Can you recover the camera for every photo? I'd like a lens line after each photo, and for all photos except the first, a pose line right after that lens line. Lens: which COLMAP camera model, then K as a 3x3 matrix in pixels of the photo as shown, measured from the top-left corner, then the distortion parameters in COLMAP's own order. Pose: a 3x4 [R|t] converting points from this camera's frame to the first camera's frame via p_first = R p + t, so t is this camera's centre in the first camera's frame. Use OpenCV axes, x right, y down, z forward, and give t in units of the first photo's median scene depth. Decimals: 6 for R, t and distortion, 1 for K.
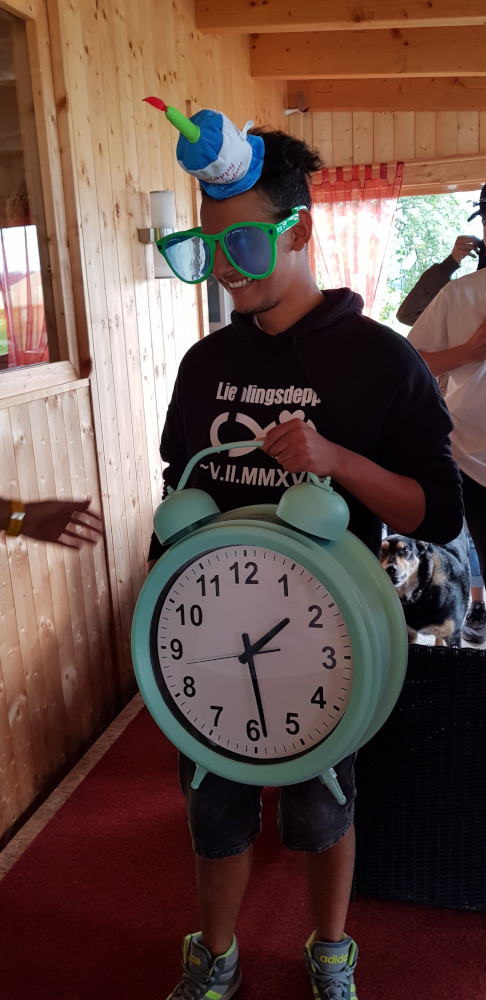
lens RADIAL K [[797.2, 0, 242.9], [0, 797.2, 500.3], [0, 0, 1]] dist [0.006256, 0.002472]
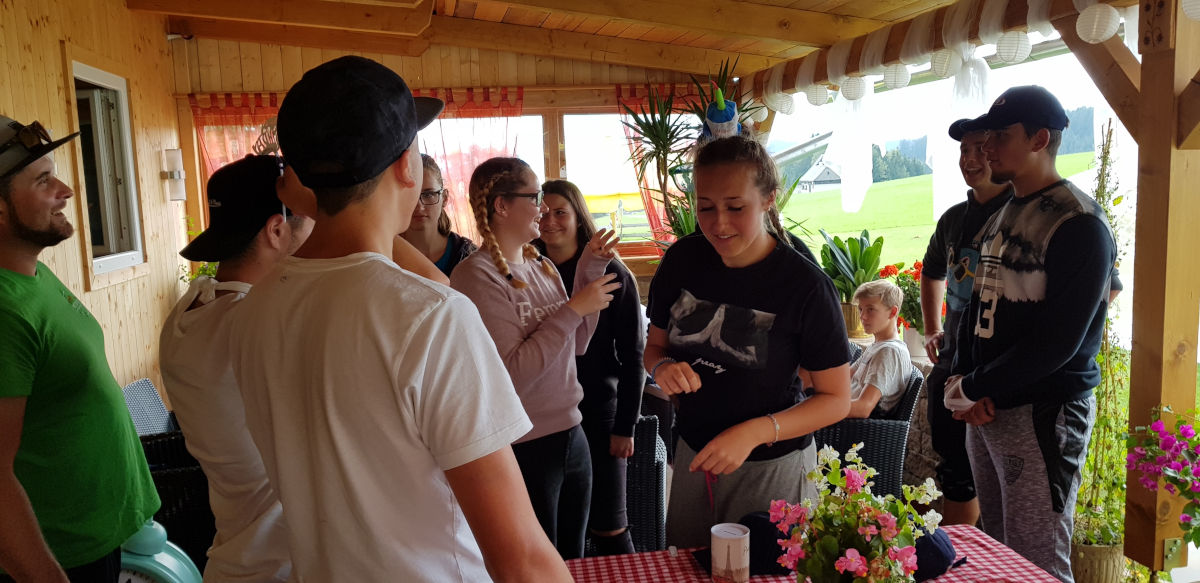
lens RADIAL K [[956.7, 0, 600.5], [0, 956.7, 295.5], [0, 0, 1]] dist [0.006256, 0.002472]
pose [[0.897680, -0.039806, 0.438847, 0.000437], [0.107982, 0.985418, -0.131499, 0.049819], [-0.427213, 0.165432, 0.888888, -0.250289]]
